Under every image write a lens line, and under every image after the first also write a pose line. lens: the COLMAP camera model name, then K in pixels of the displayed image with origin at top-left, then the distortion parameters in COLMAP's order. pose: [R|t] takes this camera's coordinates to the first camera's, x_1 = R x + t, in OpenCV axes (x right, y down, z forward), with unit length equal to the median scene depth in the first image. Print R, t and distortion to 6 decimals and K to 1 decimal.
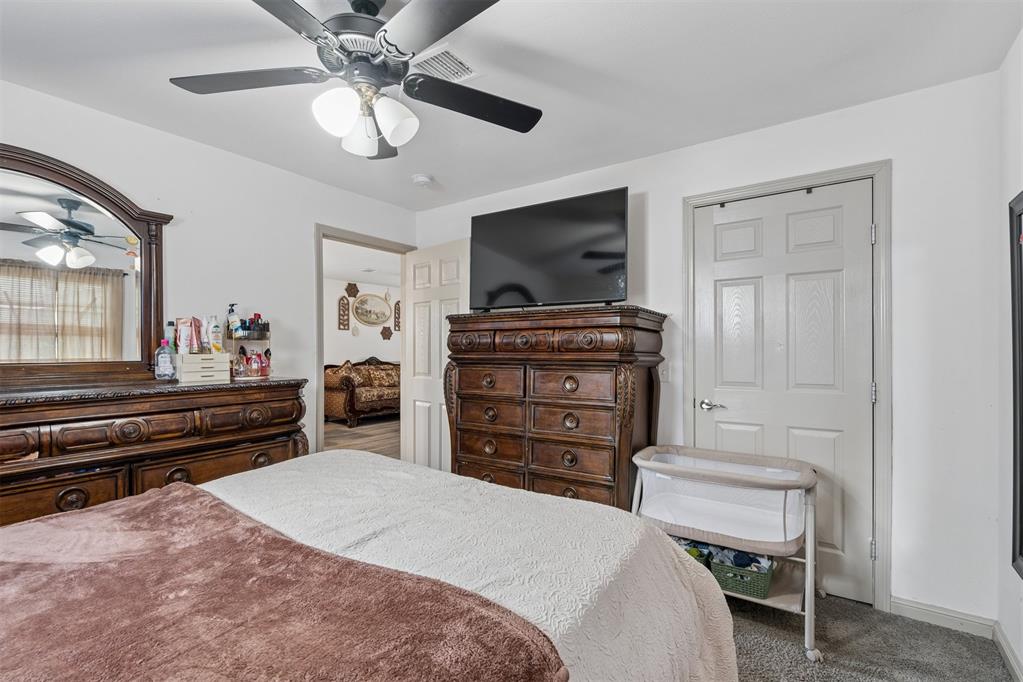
lens RADIAL K [[470.3, 0, 511.5], [0, 470.3, 341.0], [0, 0, 1]] dist [0.000495, 0.000136]
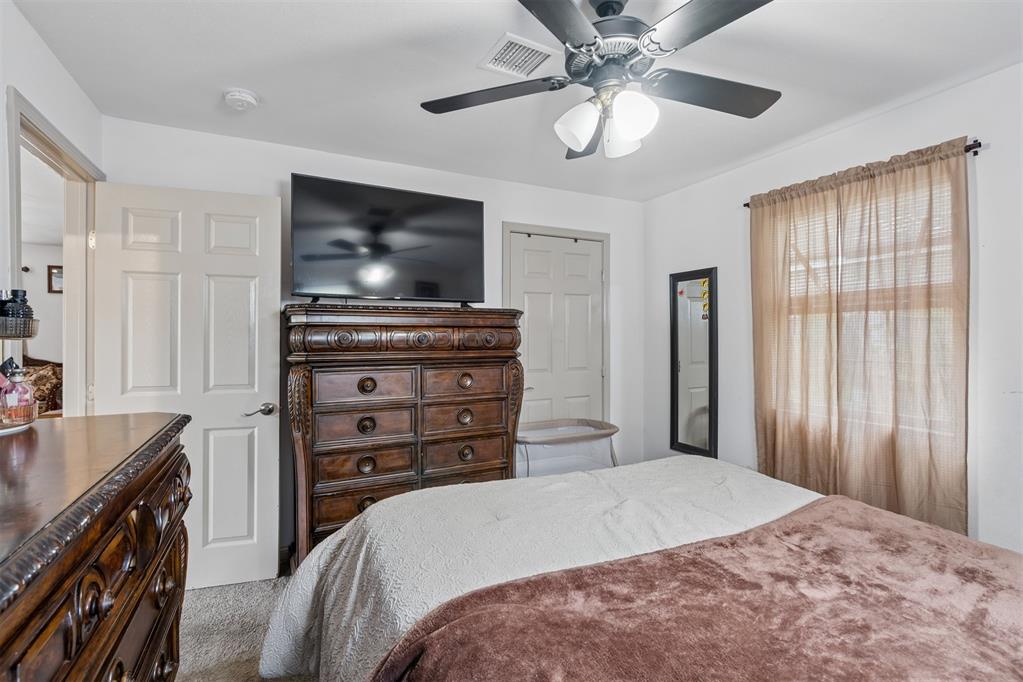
lens RADIAL K [[470.3, 0, 511.5], [0, 470.3, 341.0], [0, 0, 1]] dist [0.000495, 0.000136]
pose [[0.474565, -0.004282, 0.880210, -0.732991], [-0.013531, 0.999835, 0.012159, -0.010282], [-0.880117, -0.017680, 0.474428, 0.419188]]
